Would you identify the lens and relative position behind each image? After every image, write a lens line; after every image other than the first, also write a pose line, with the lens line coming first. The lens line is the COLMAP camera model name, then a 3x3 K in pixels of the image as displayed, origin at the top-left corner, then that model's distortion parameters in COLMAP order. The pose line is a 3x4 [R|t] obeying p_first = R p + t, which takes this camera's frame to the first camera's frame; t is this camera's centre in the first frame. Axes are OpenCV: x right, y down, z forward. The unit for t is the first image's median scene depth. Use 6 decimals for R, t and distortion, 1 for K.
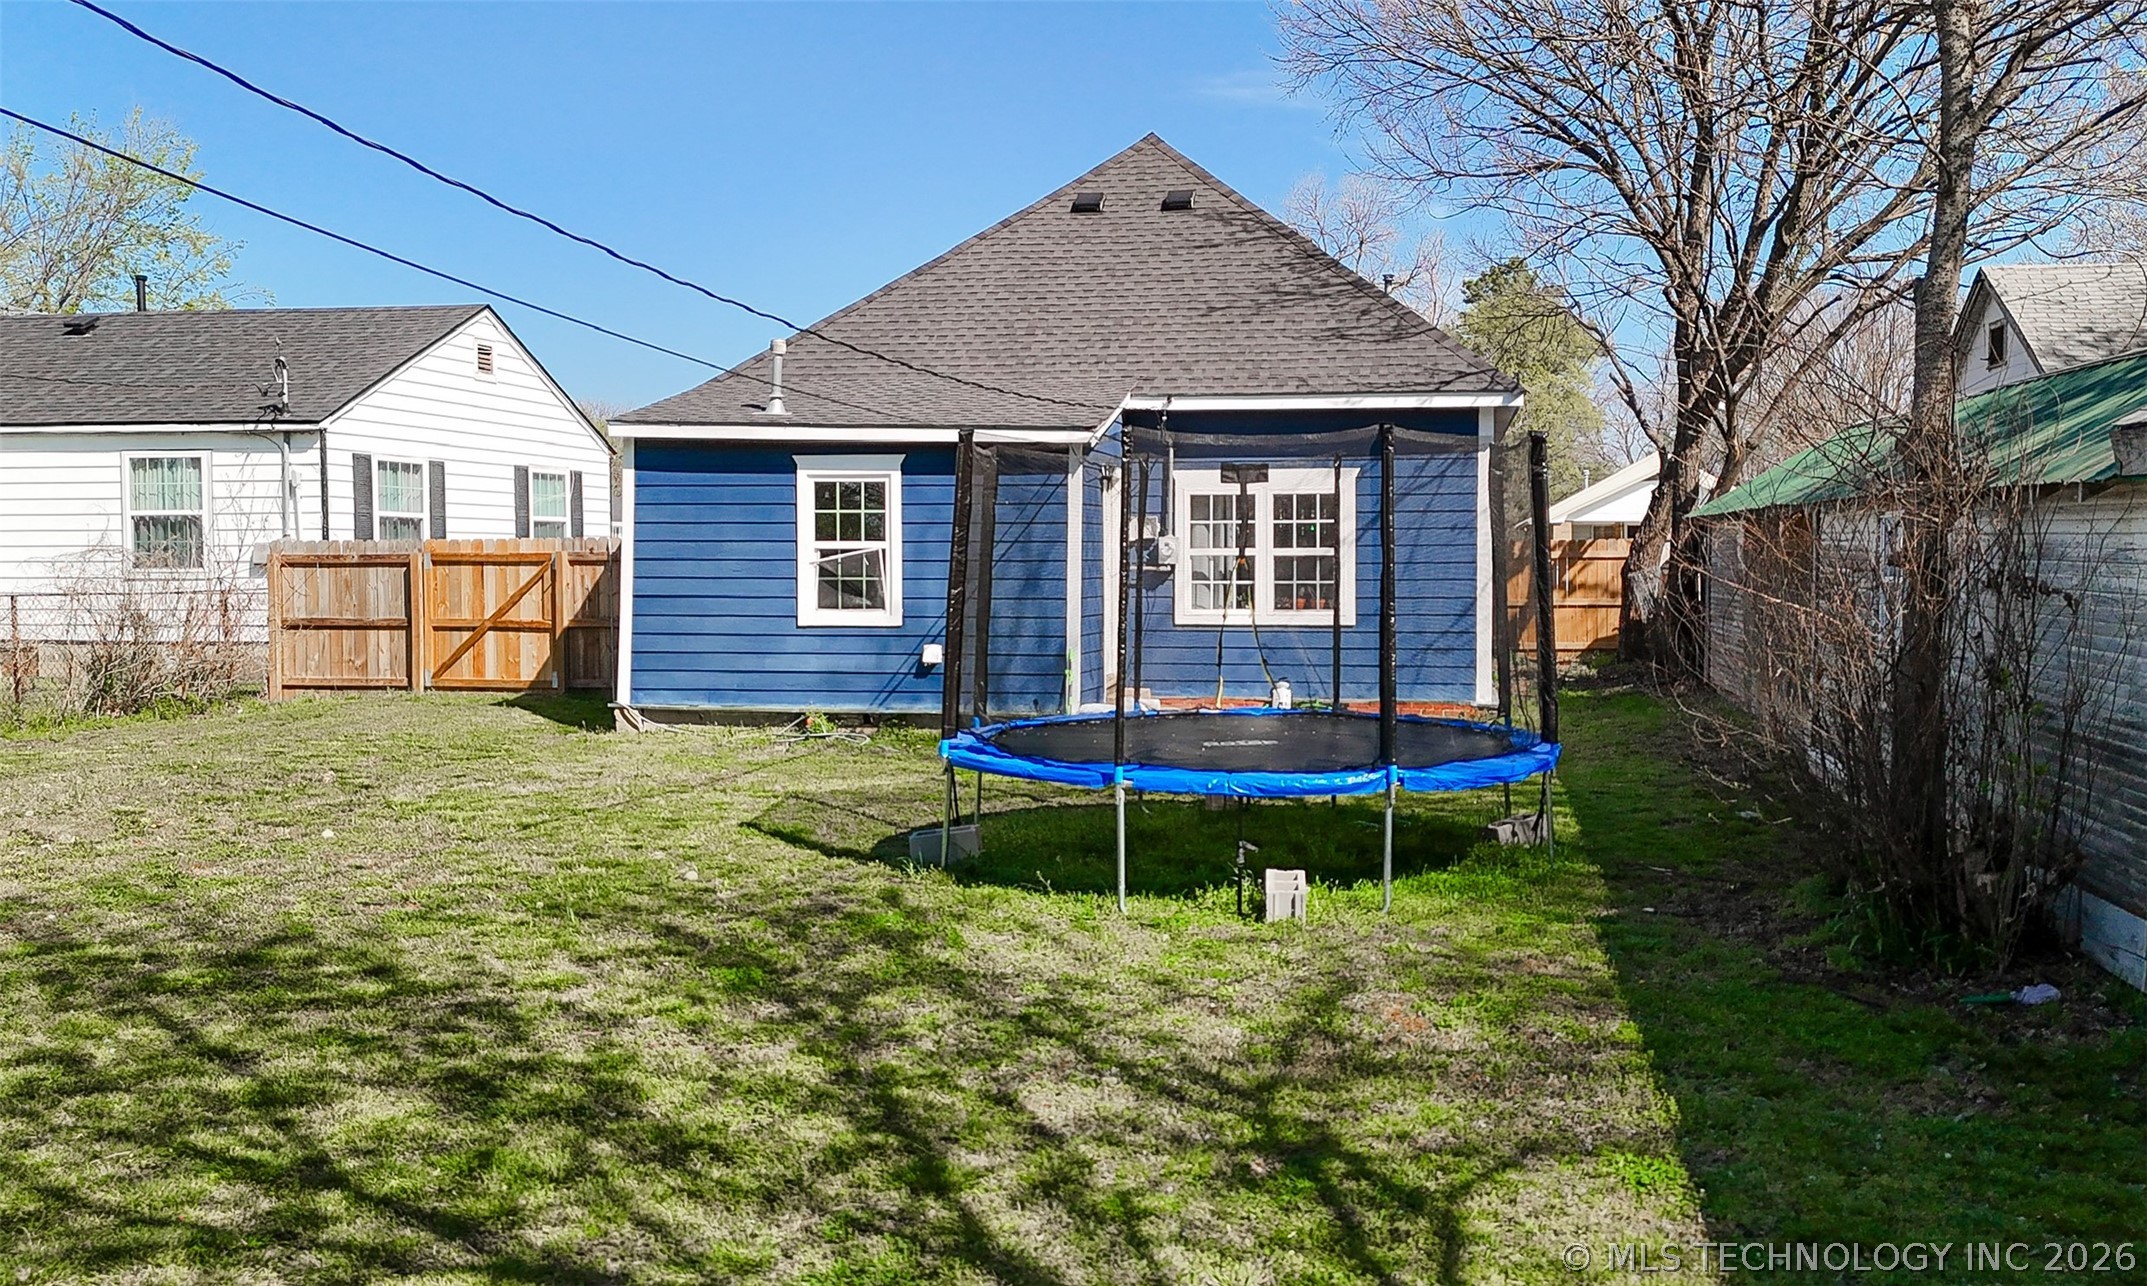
lens RADIAL K [[1772.9, 0, 1076.8], [0, 1772.9, 690.0], [0, 0, 1]] dist [0.053499, -0.072310]
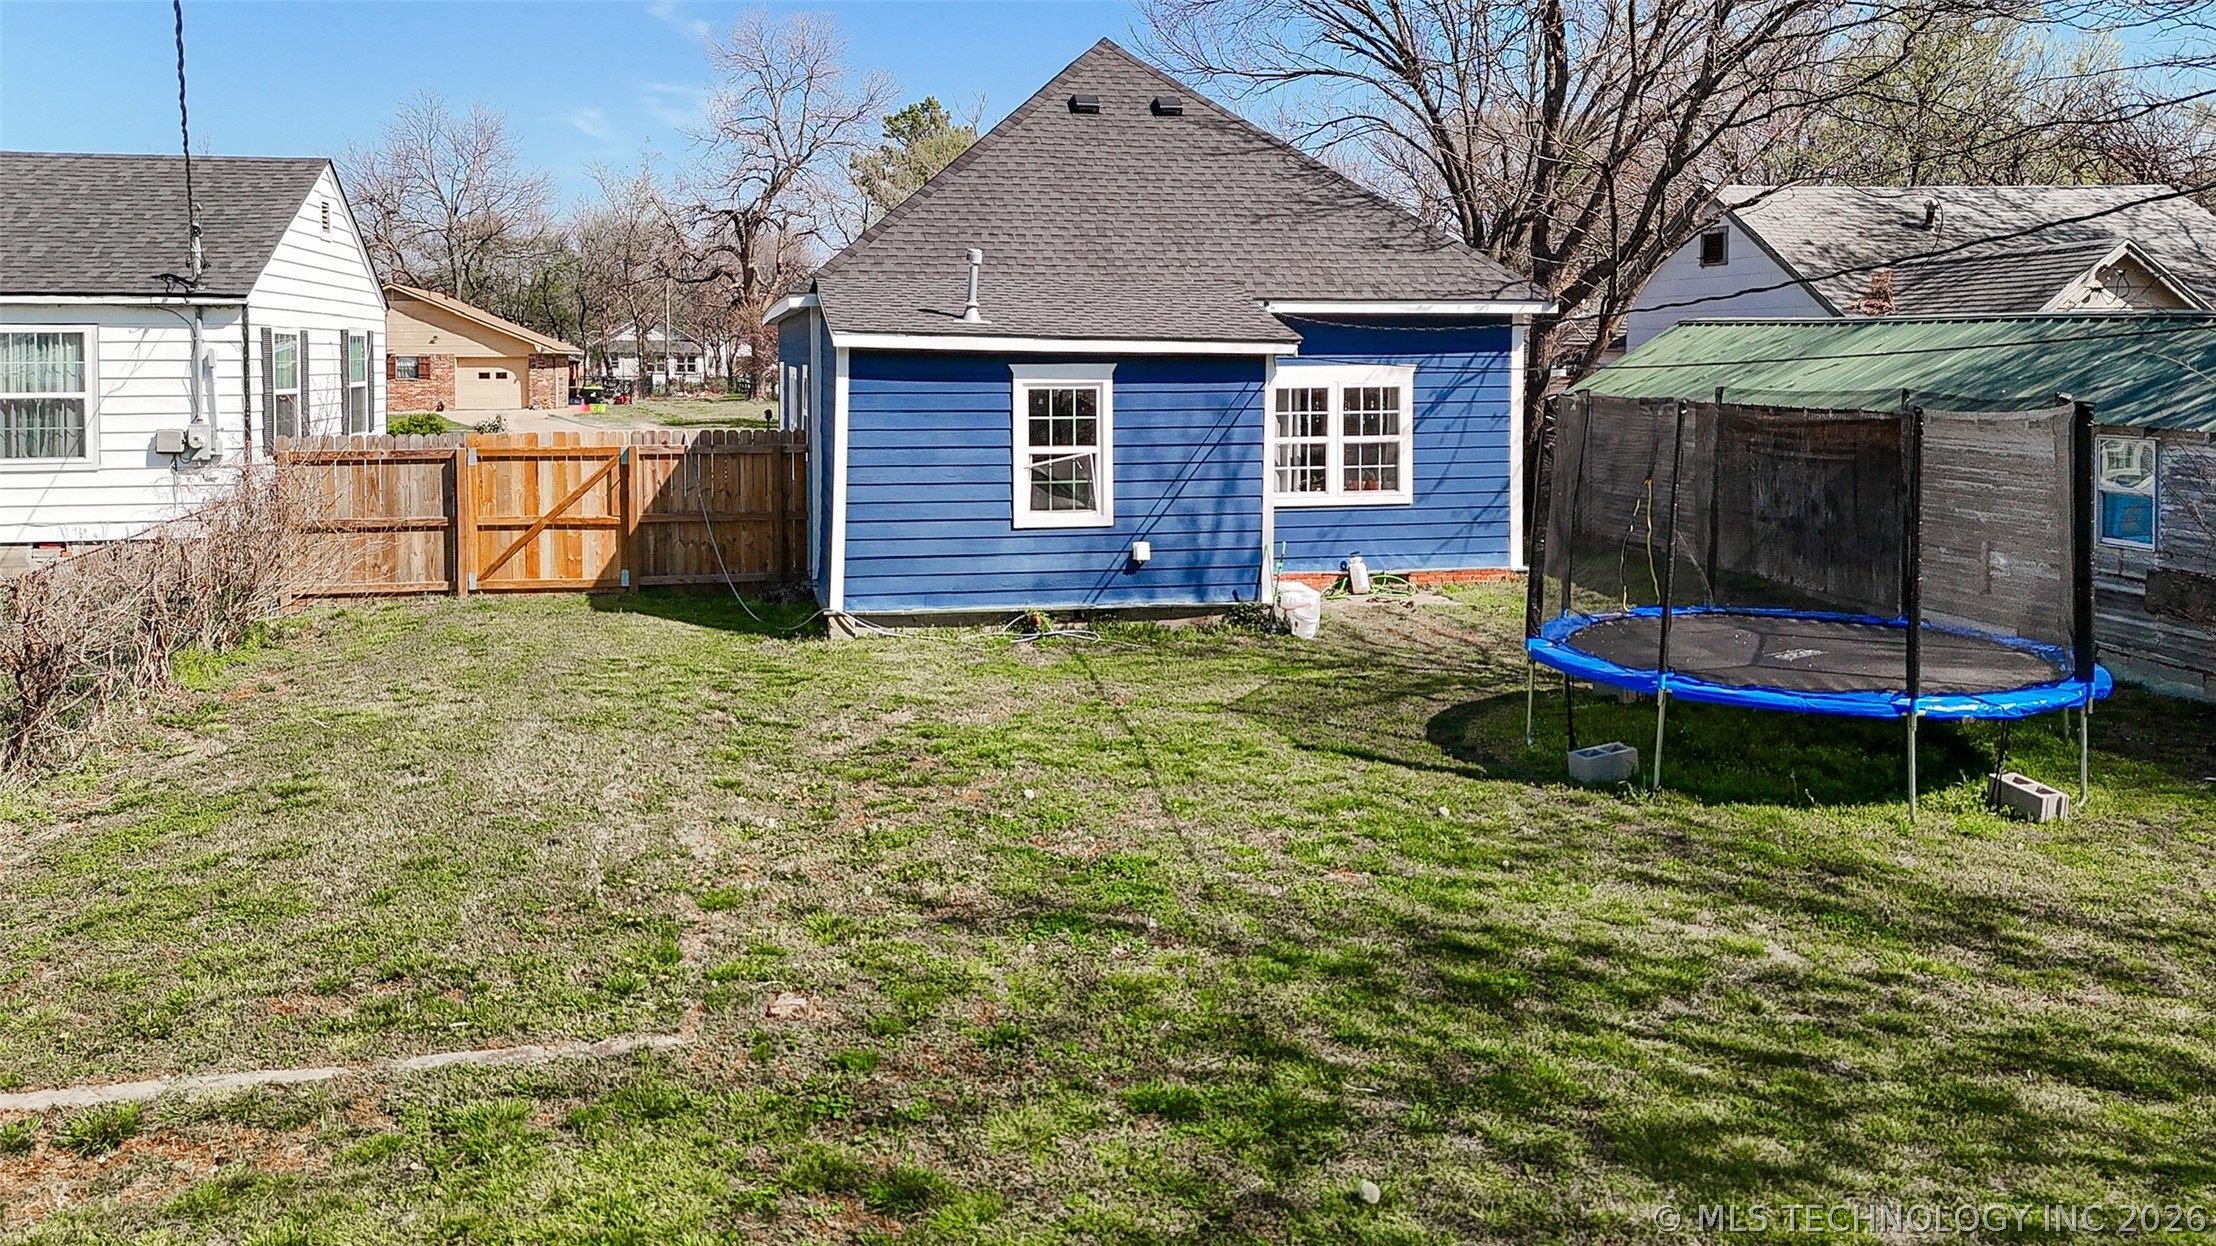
lens RADIAL K [[1728.2, 0, 1014.6], [0, 1728.2, 462.8], [0, 0, 1]] dist [0.120993, -0.123921]
pose [[0.943168, -0.022027, 0.331587, -0.452236], [0.027126, 0.999574, -0.010756, -0.058421], [-0.331209, 0.019139, 0.943363, 0.044697]]
